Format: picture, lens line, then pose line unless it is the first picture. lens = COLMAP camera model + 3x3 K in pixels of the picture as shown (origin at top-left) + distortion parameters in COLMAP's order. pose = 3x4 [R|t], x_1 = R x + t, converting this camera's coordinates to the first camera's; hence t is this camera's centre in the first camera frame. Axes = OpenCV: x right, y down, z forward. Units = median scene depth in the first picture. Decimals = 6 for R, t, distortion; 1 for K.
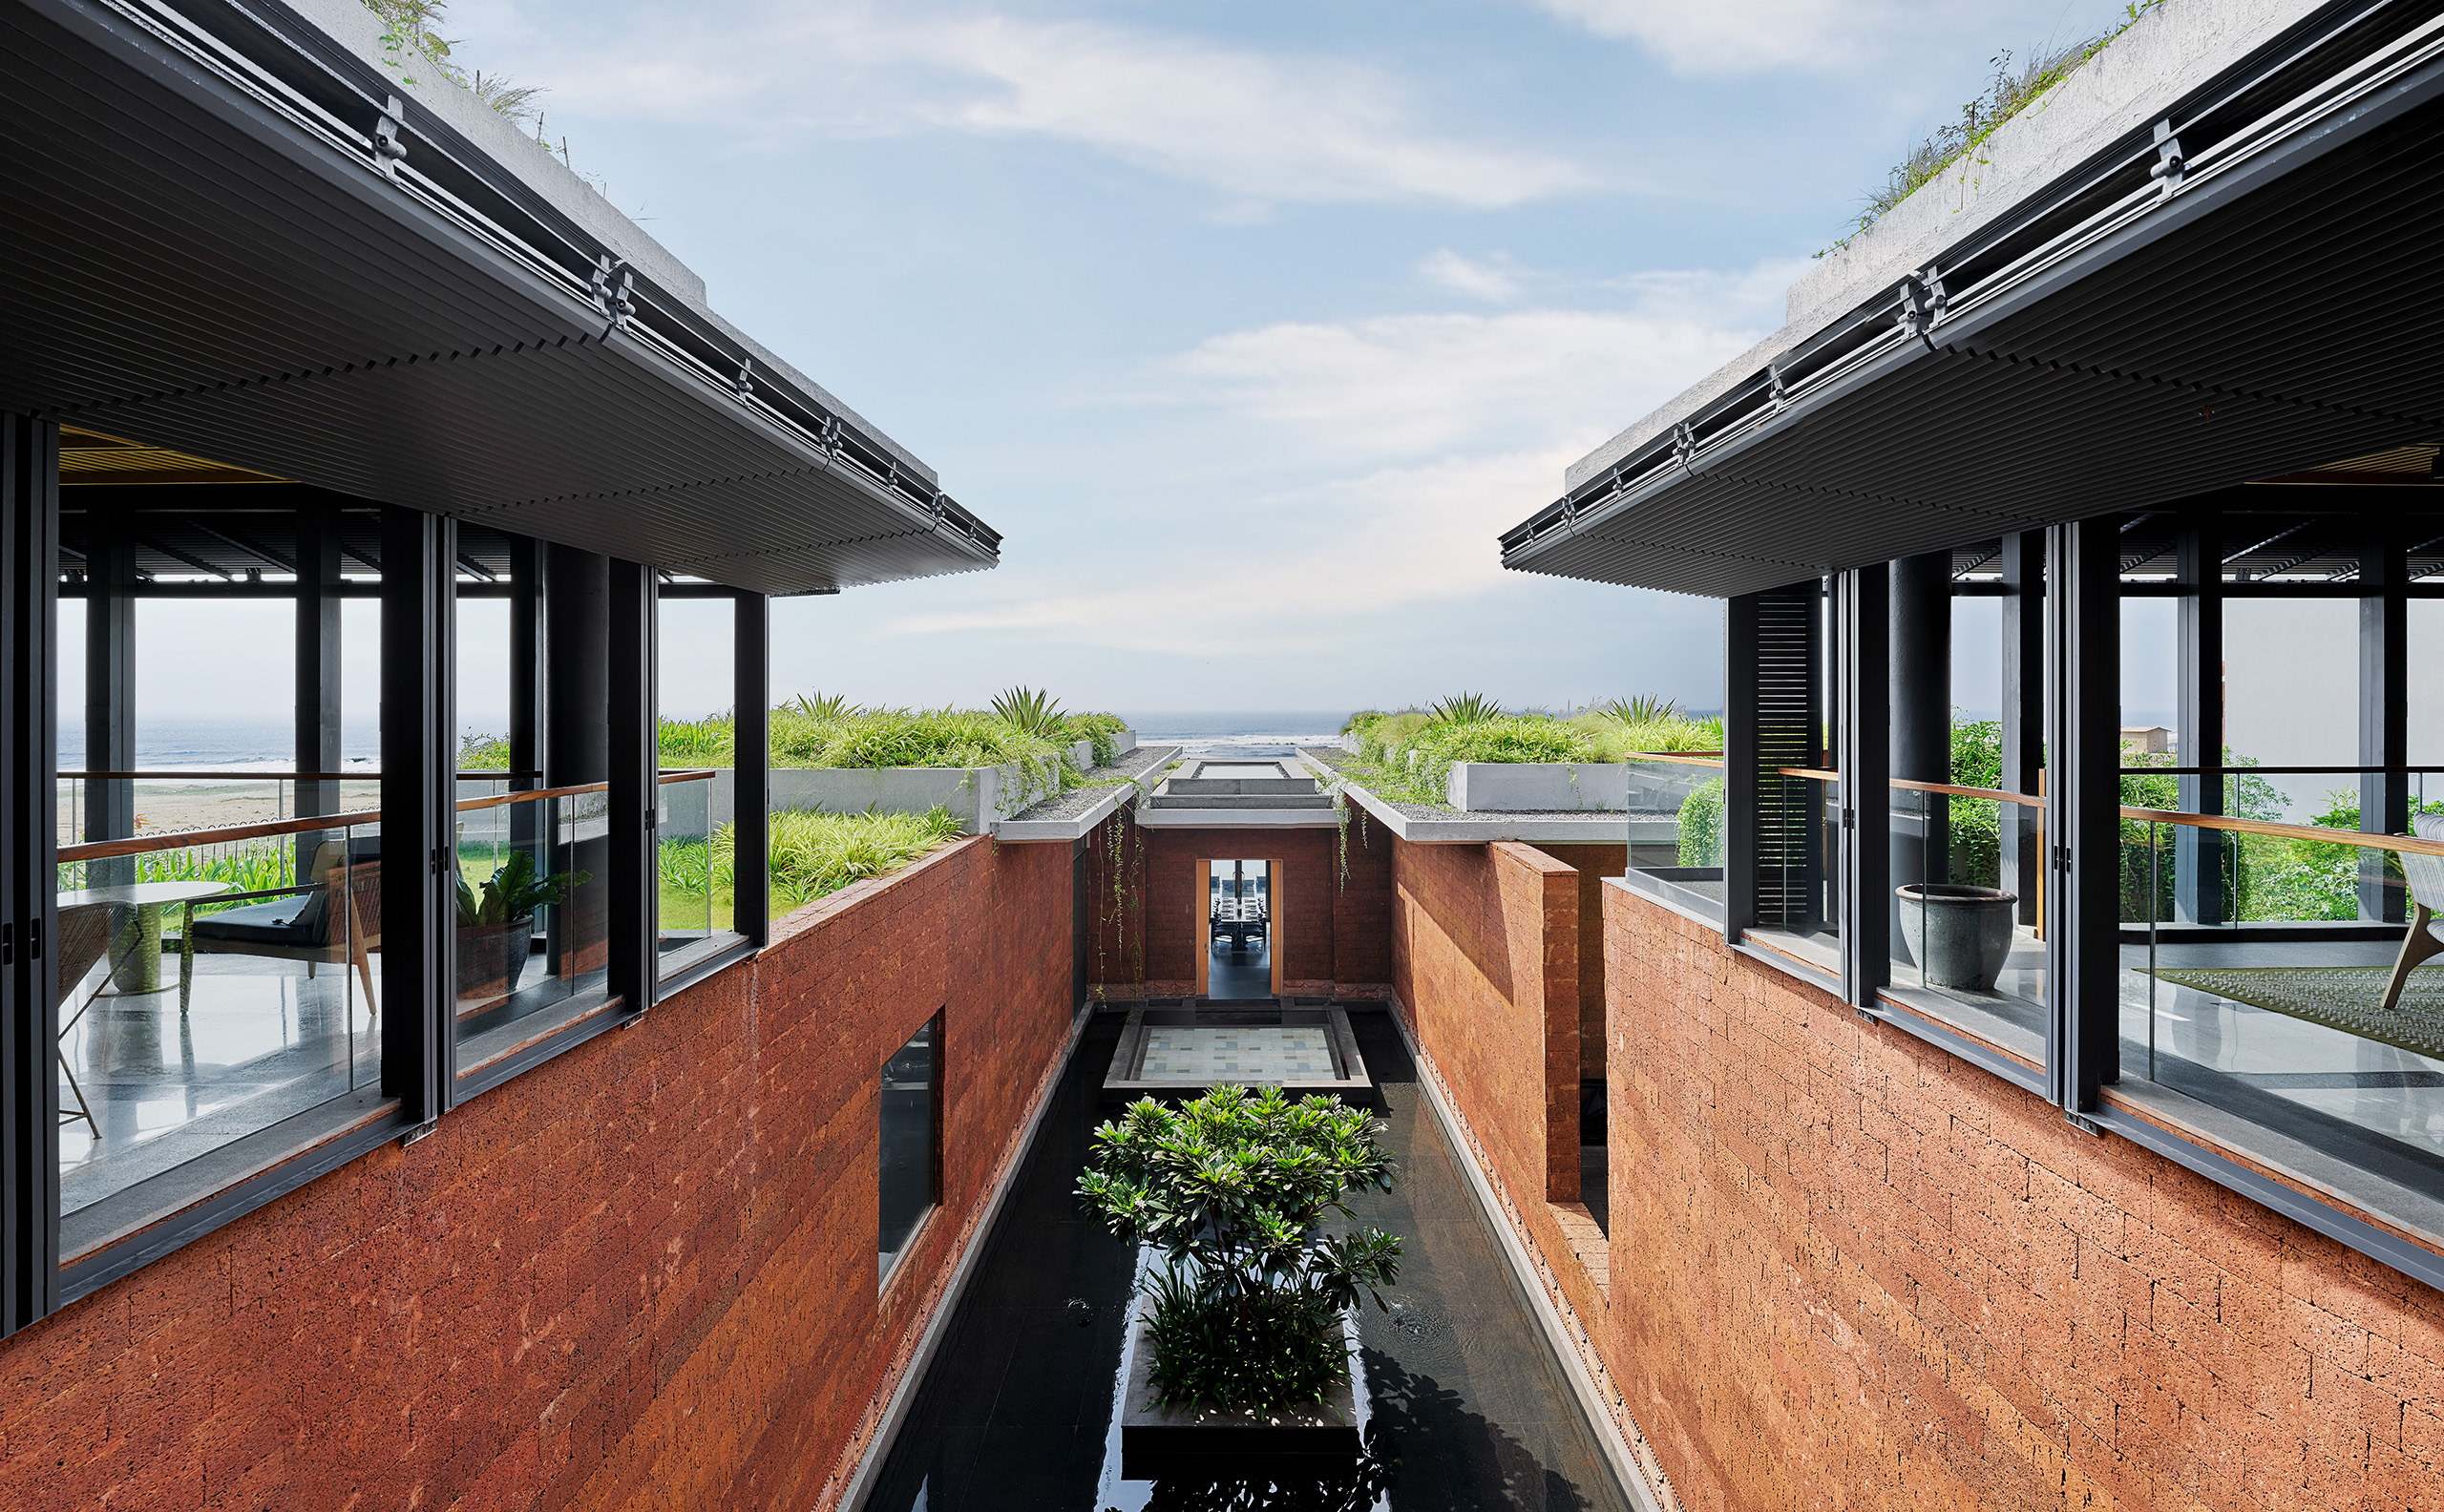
lens RADIAL K [[1994.5, 0, 1222.0], [0, 1994.5, 756.0], [0, 0, 1]] dist [-0.000357, -0.000047]
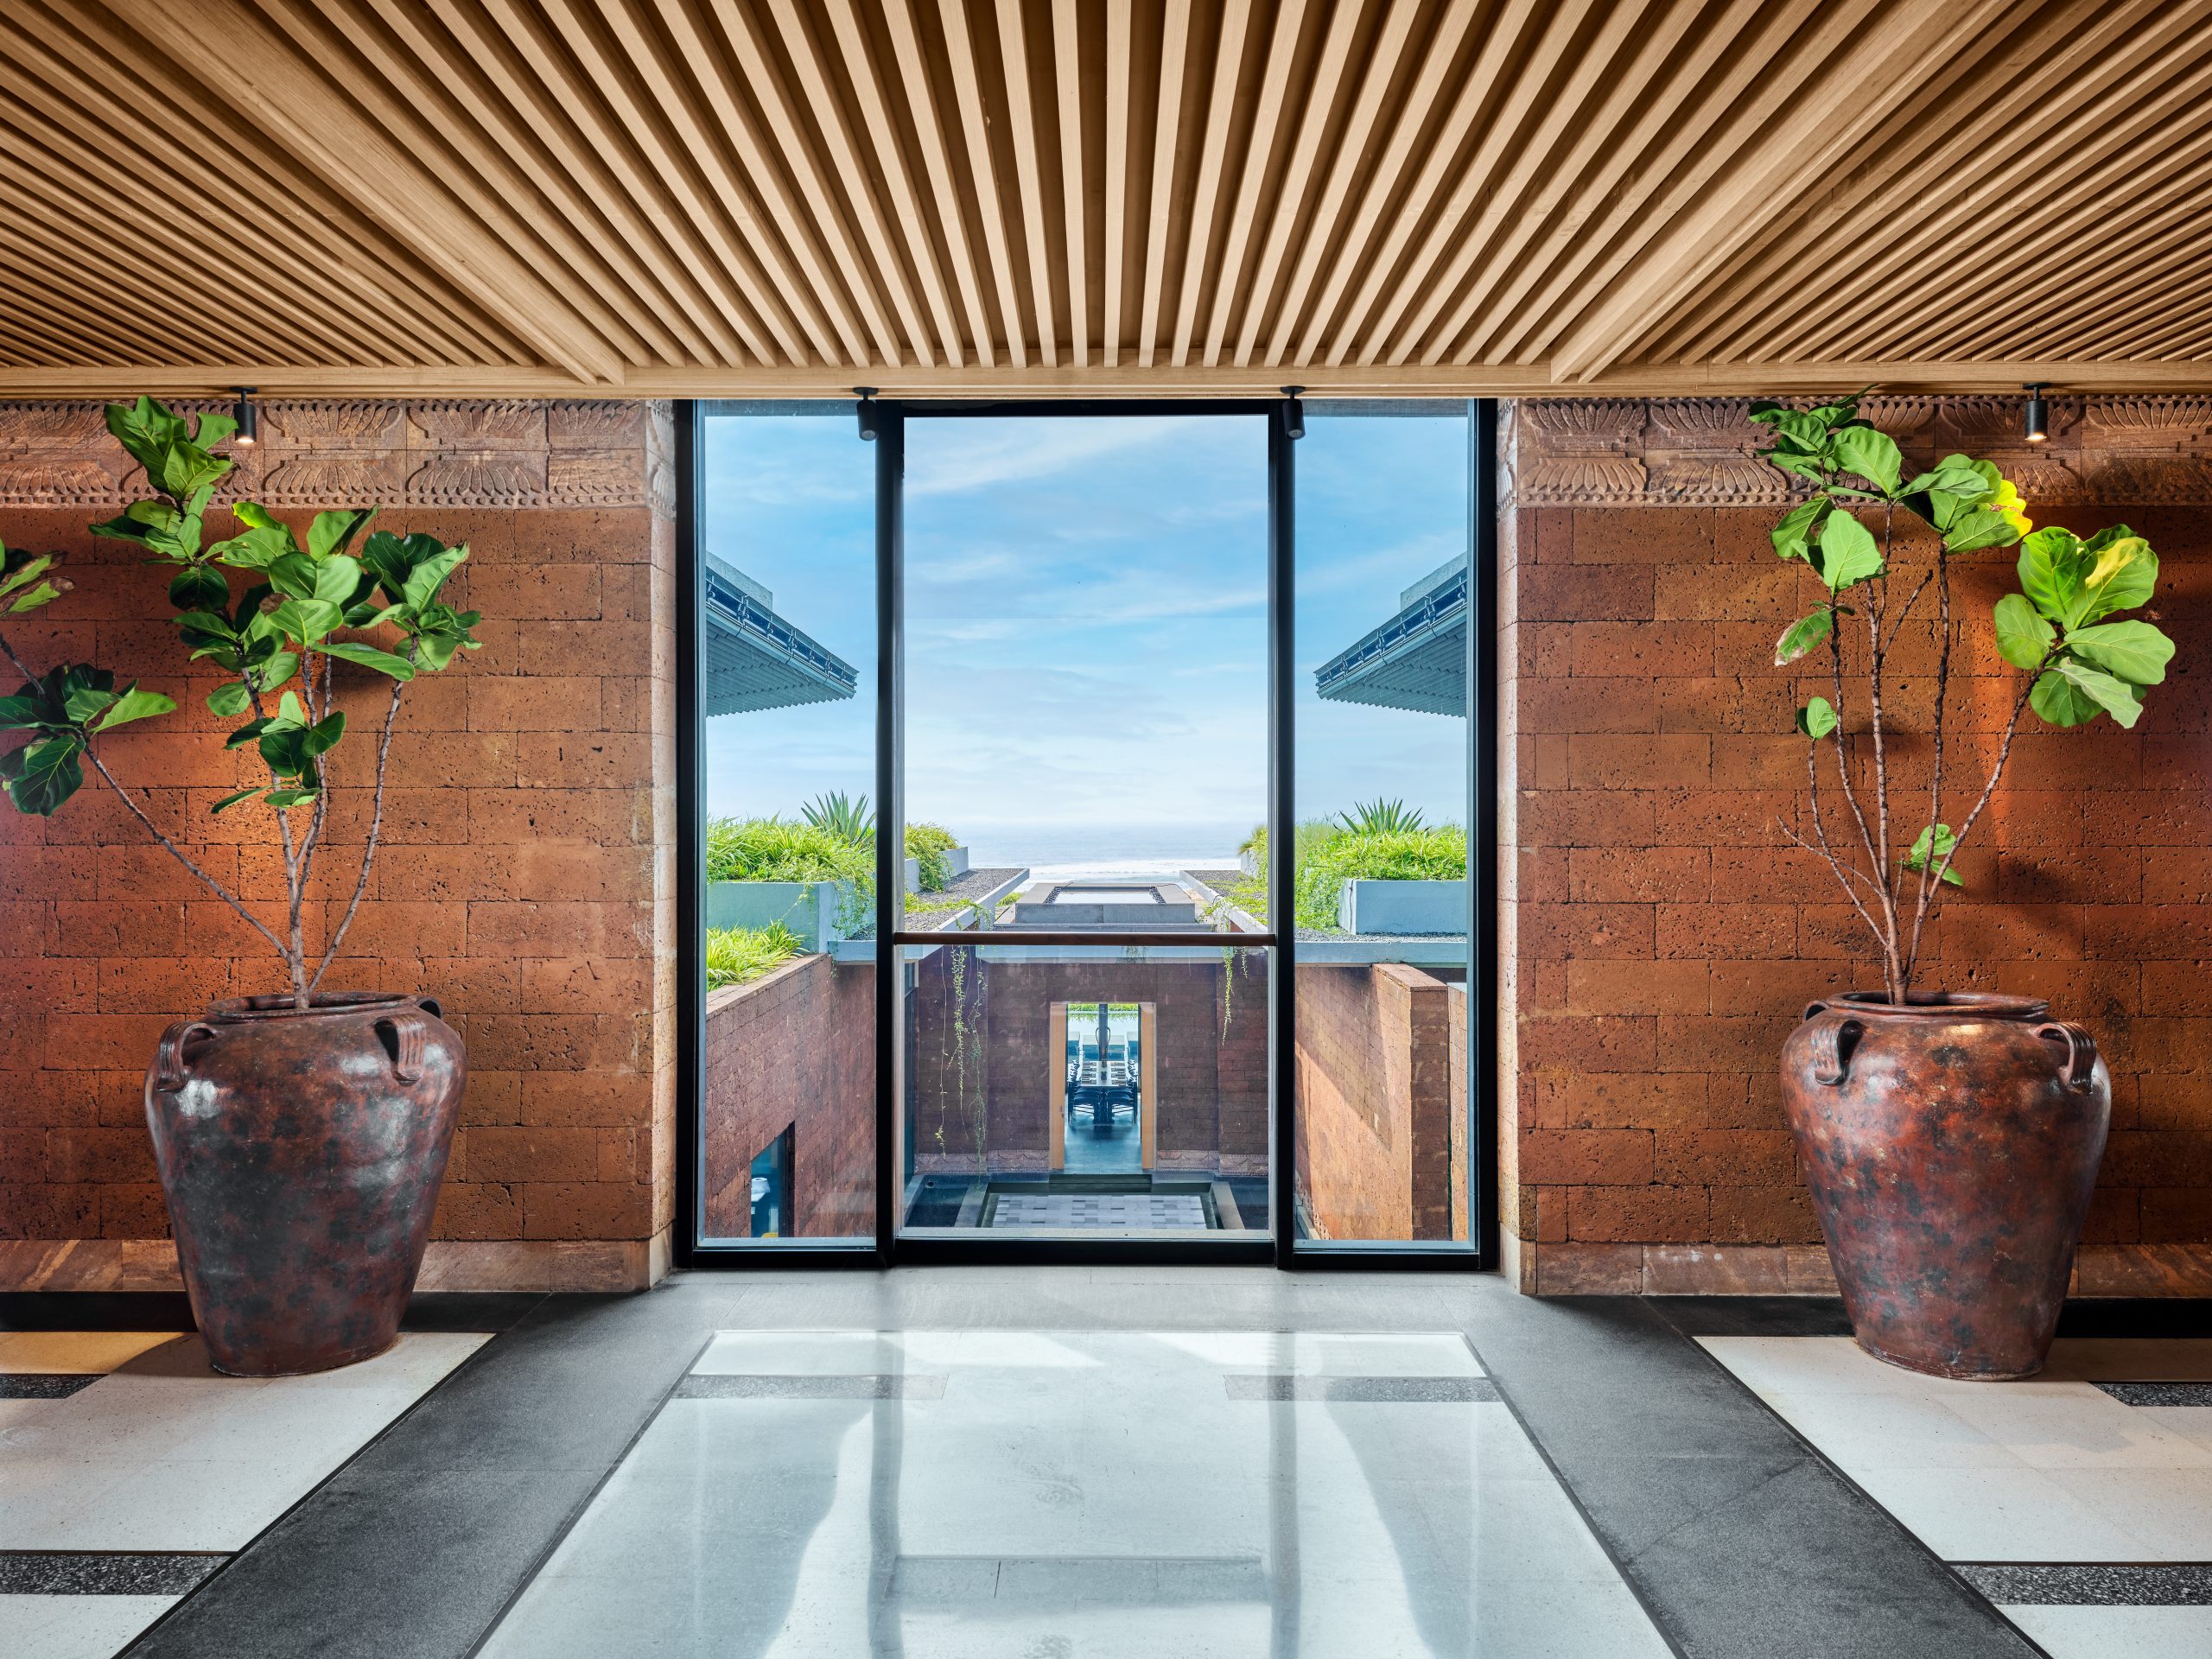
lens RADIAL K [[1787.0, 0, 1106.0], [0, 1787.0, 829.5], [0, 0, 1]] dist [0.000798, 0.000052]
pose [[0.999876, 0.000985, 0.015746, -0.001407], [-0.000713, 0.999851, -0.017264, -0.006252], [-0.015760, 0.017250, 0.999727, 0.253484]]
